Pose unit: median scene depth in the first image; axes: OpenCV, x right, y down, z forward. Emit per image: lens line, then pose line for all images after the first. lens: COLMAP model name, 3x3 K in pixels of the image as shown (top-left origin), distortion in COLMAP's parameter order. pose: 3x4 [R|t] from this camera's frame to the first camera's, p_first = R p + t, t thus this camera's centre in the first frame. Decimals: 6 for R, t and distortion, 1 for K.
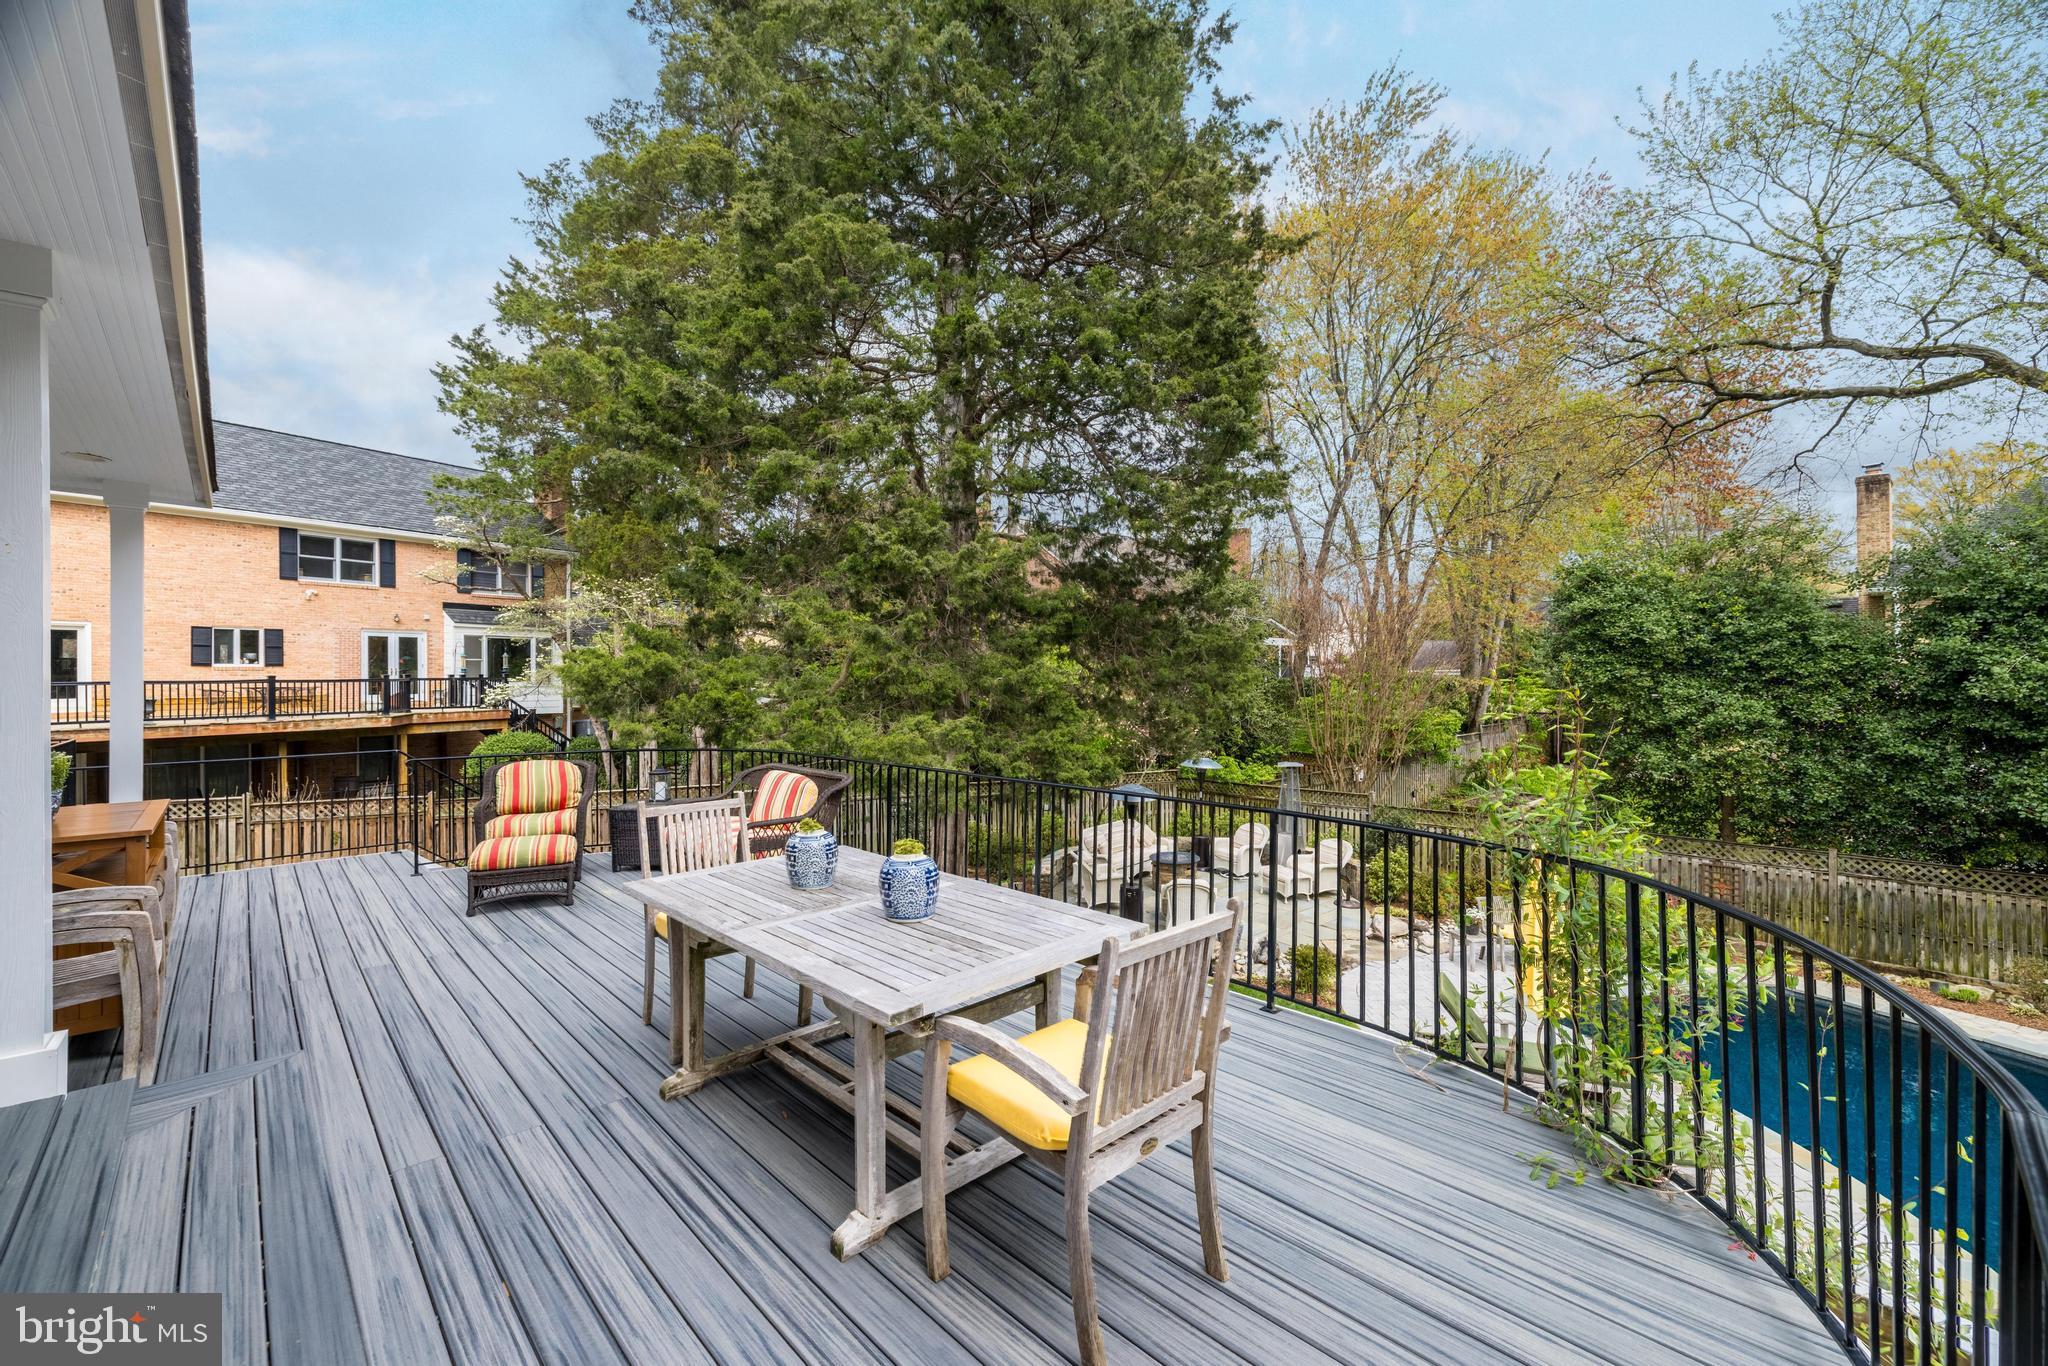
lens RADIAL K [[859.4, 0, 1021.0], [0, 859.4, 677.1], [0, 0, 1]] dist [0.000963, 0.000708]
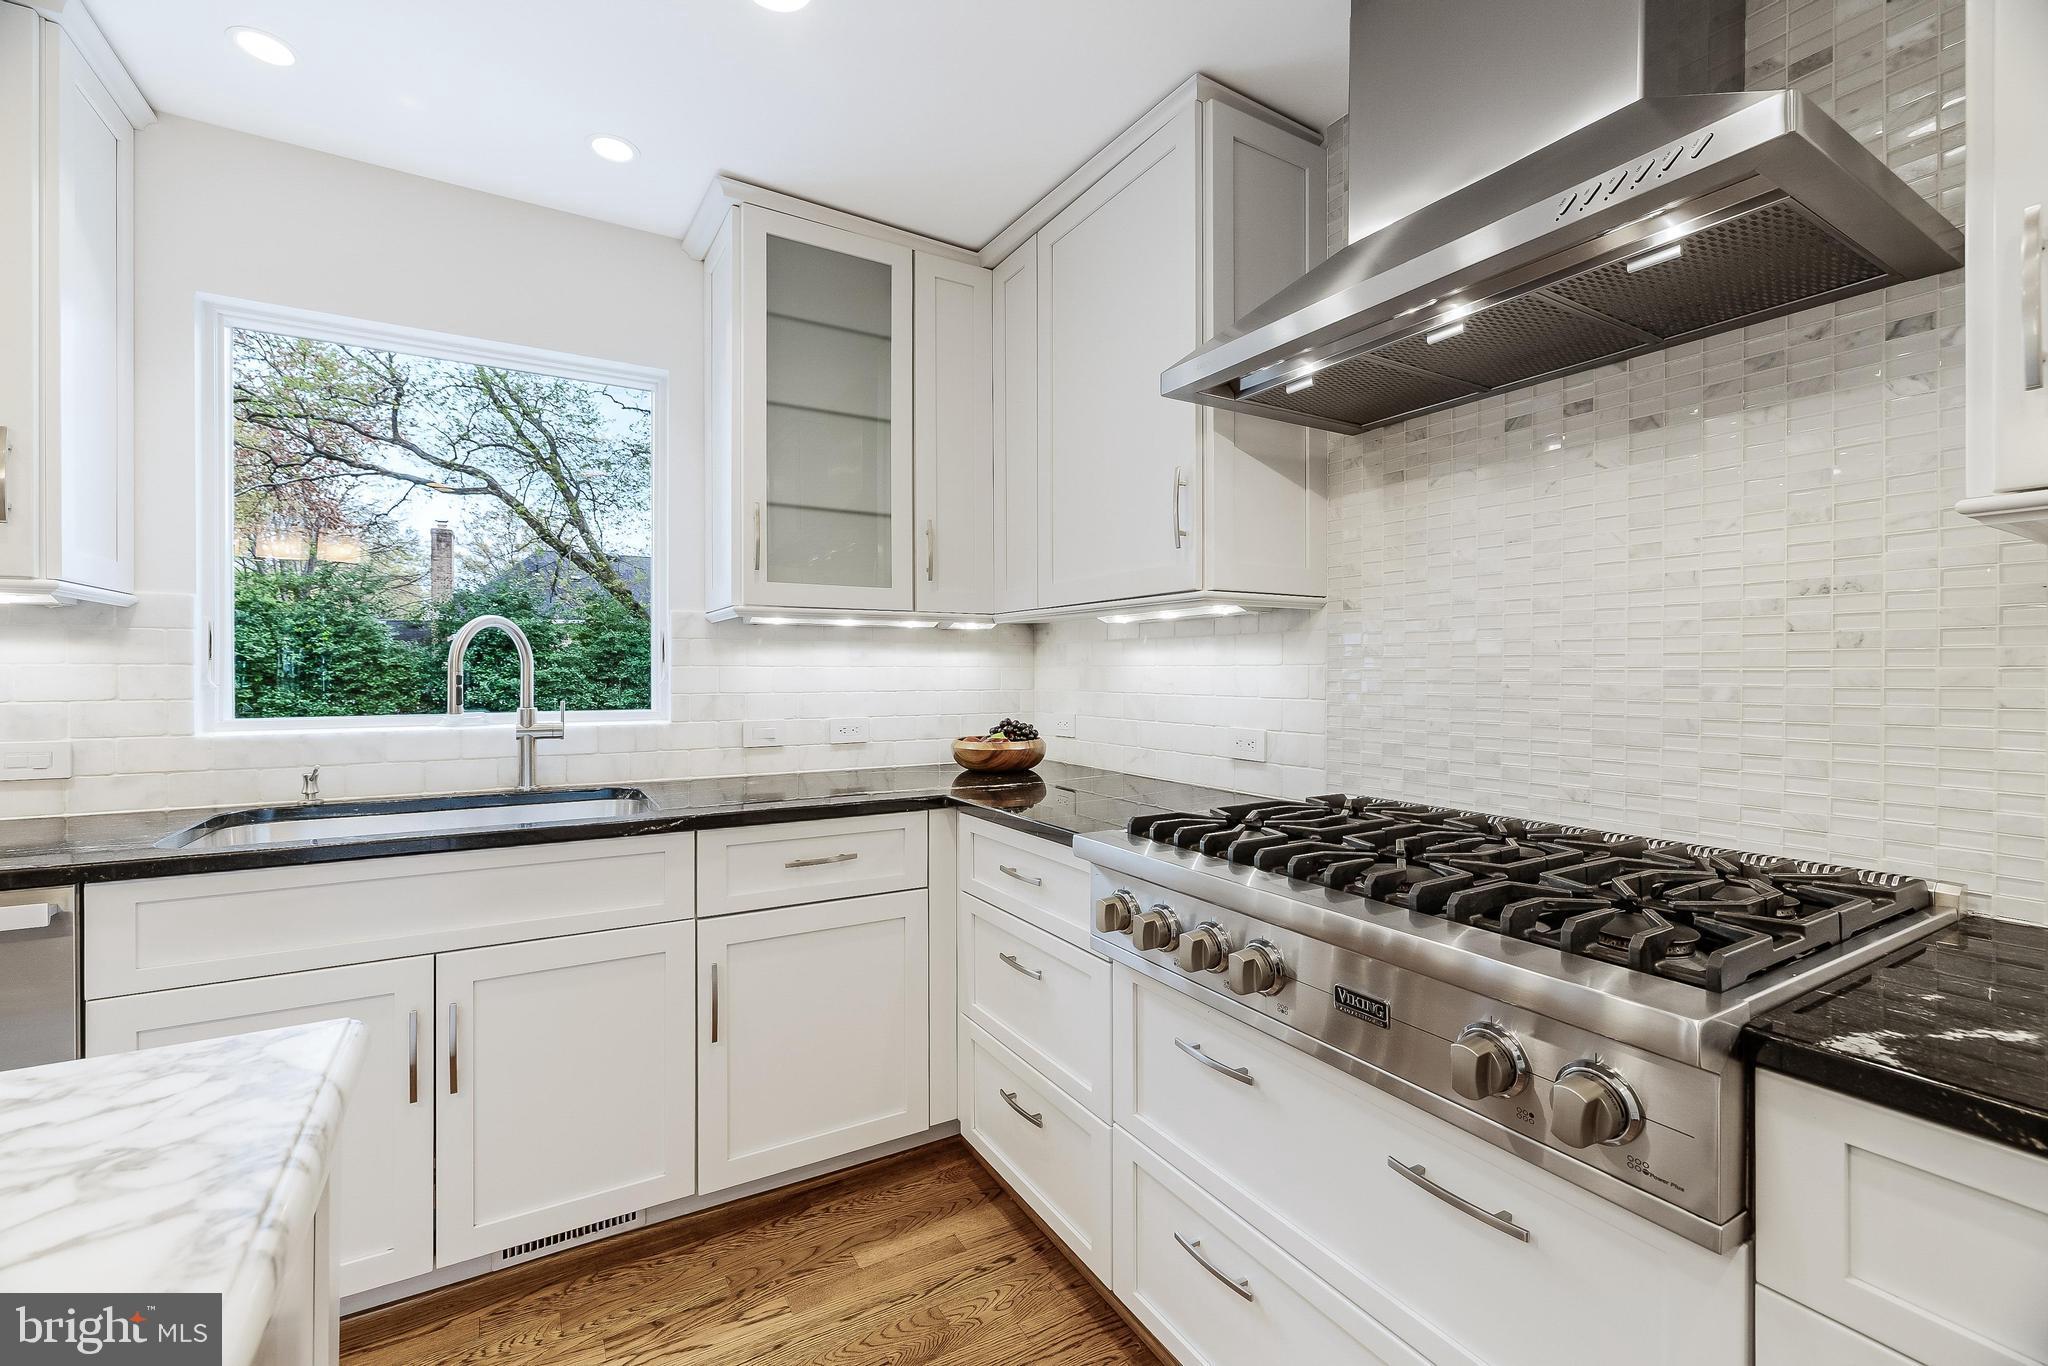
lens RADIAL K [[859.4, 0, 1017.8], [0, 859.4, 668.1], [0, 0, 1]] dist [0.000963, 0.000708]
pose [[0.223135, 0.007790, 0.974756, -0.169051], [-0.001027, 0.999969, -0.007756, -0.020400], [-0.974787, 0.000730, 0.223136, -0.266909]]
